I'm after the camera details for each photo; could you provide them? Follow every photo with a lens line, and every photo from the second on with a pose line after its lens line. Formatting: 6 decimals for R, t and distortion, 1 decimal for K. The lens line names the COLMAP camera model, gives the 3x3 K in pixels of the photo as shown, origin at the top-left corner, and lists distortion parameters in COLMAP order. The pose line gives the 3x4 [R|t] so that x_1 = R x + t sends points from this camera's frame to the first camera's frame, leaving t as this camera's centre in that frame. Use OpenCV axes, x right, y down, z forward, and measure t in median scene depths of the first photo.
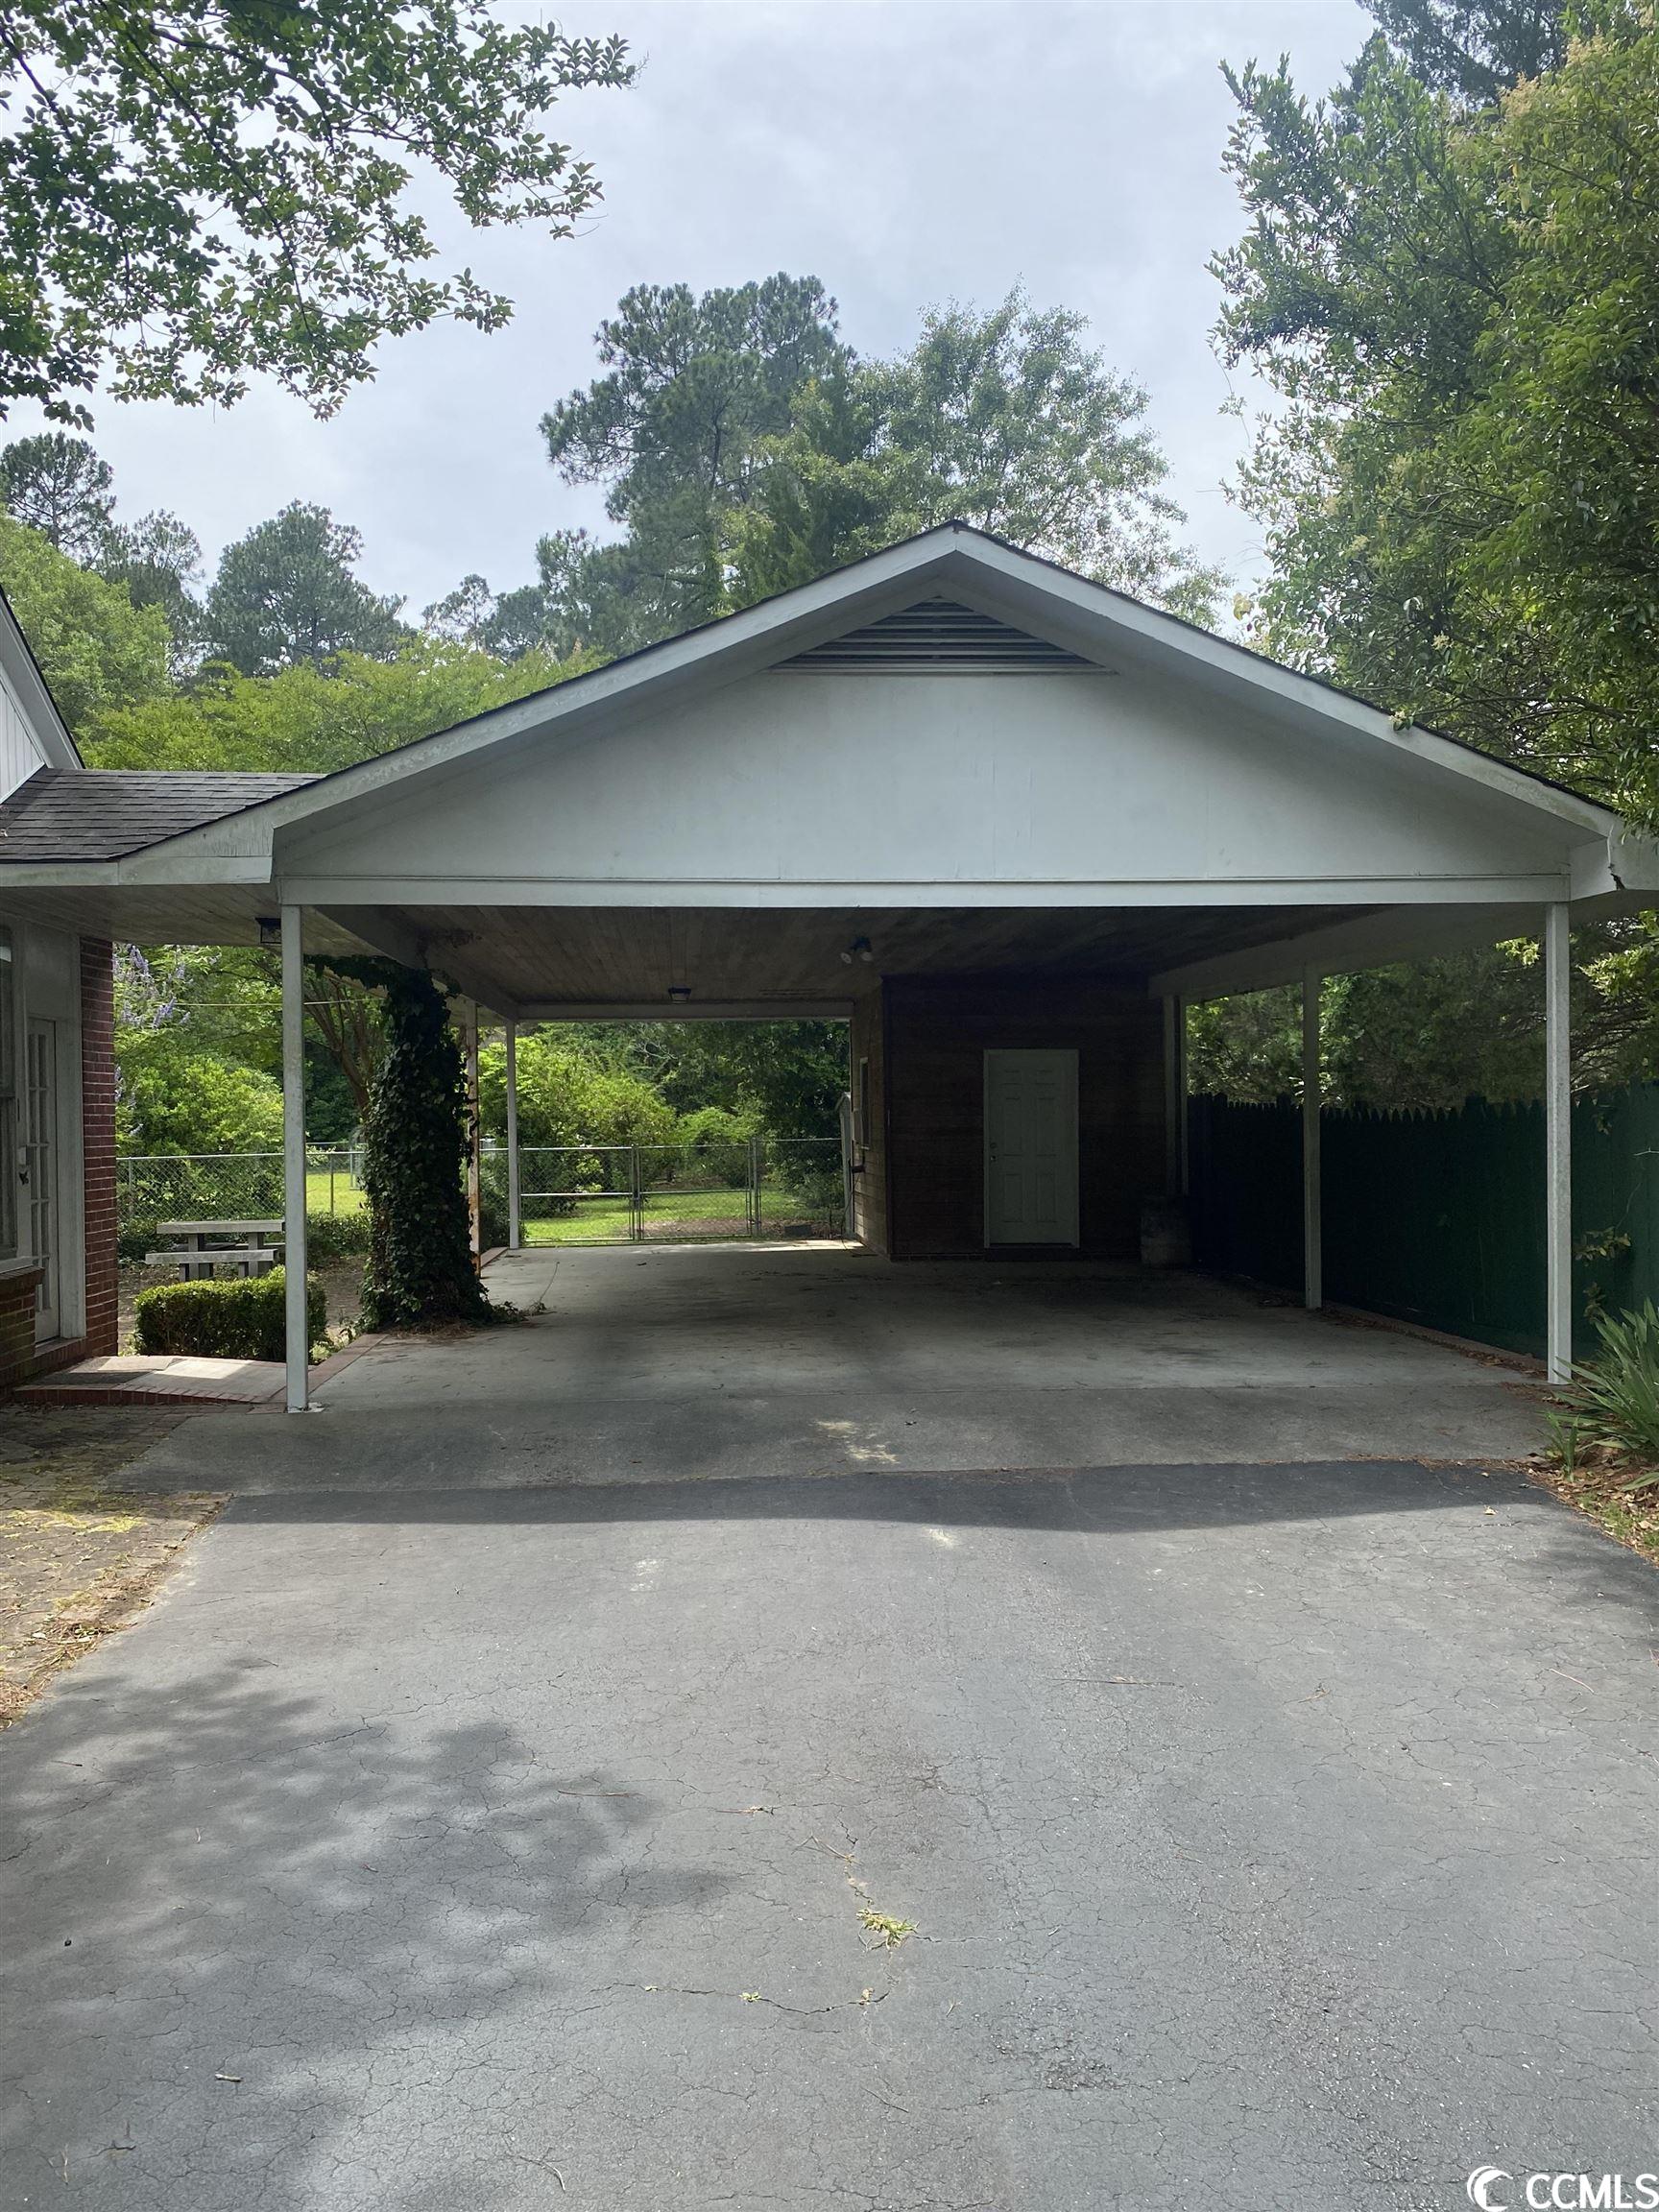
lens RADIAL K [[1605.9, 0, 829.5], [0, 1605.9, 1106.0], [0, 0, 1]] dist [-0.001719, -0.000507]
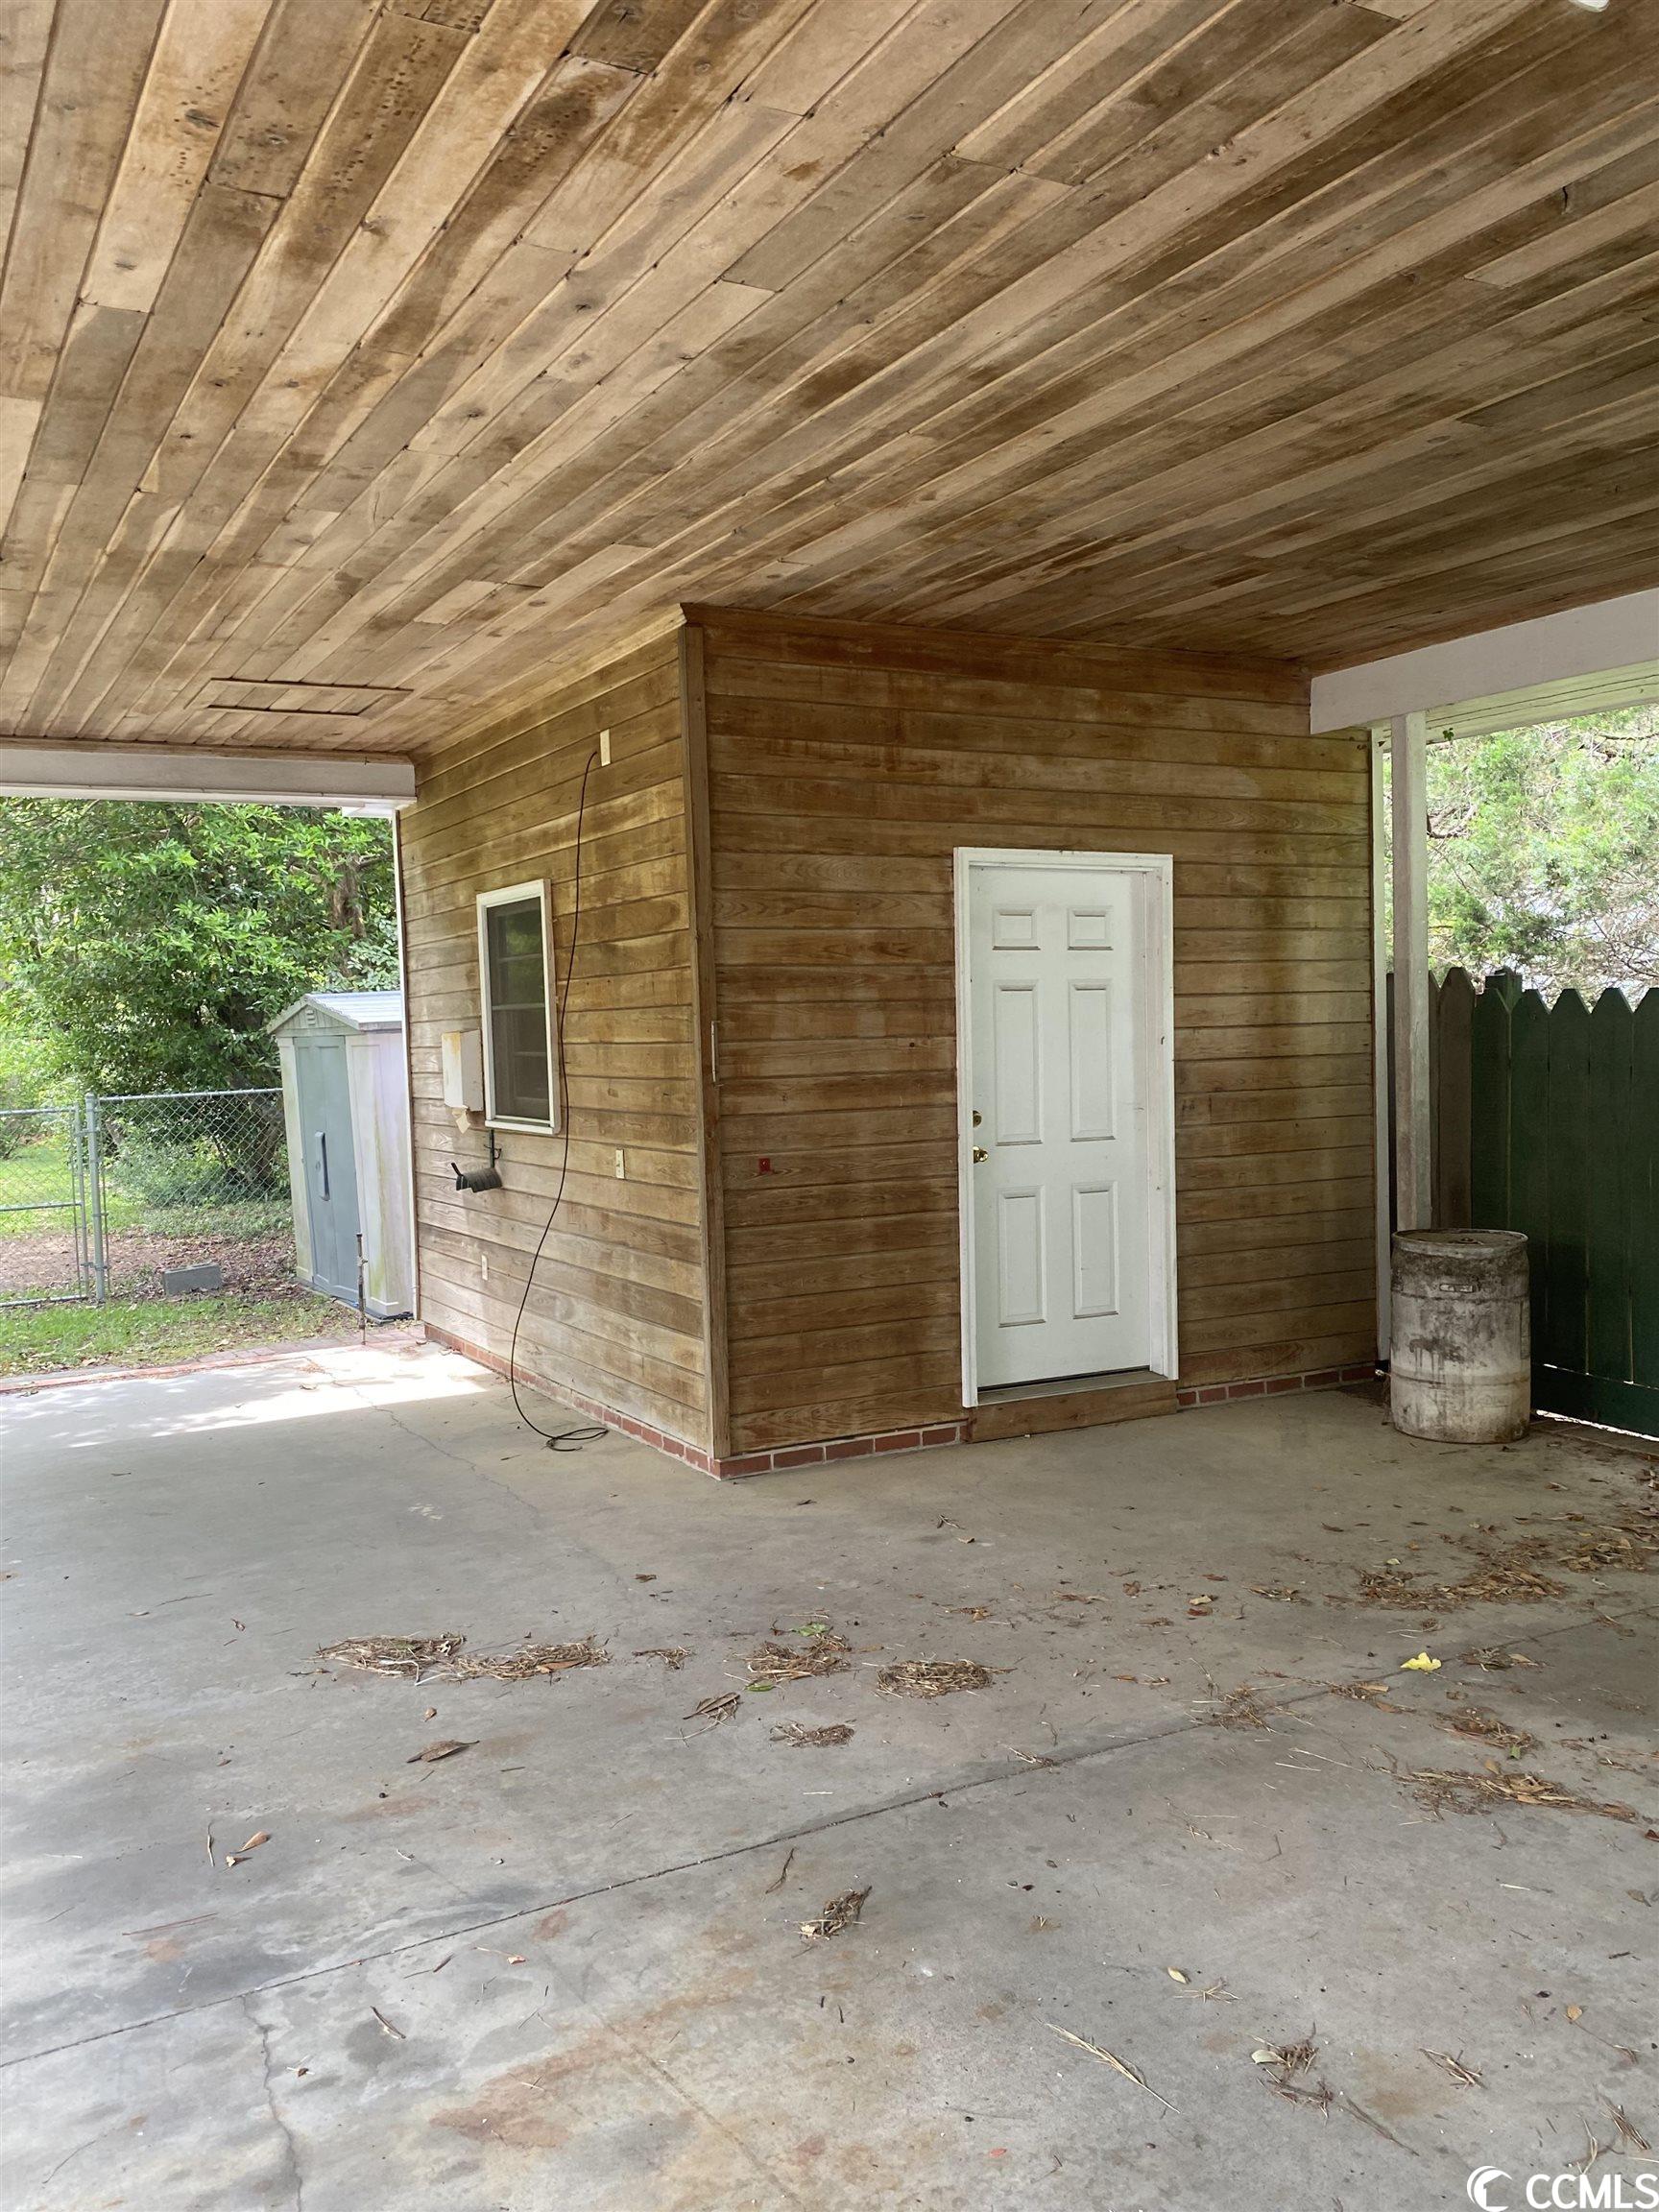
lens RADIAL K [[1605.9, 0, 829.5], [0, 1605.9, 1106.0], [0, 0, 1]] dist [-0.001719, -0.000507]
pose [[0.907505, -0.051642, 0.416854, -0.076150], [0.024673, 0.997254, 0.069831, -0.003867], [-0.419315, -0.053087, 0.906287, 0.692252]]
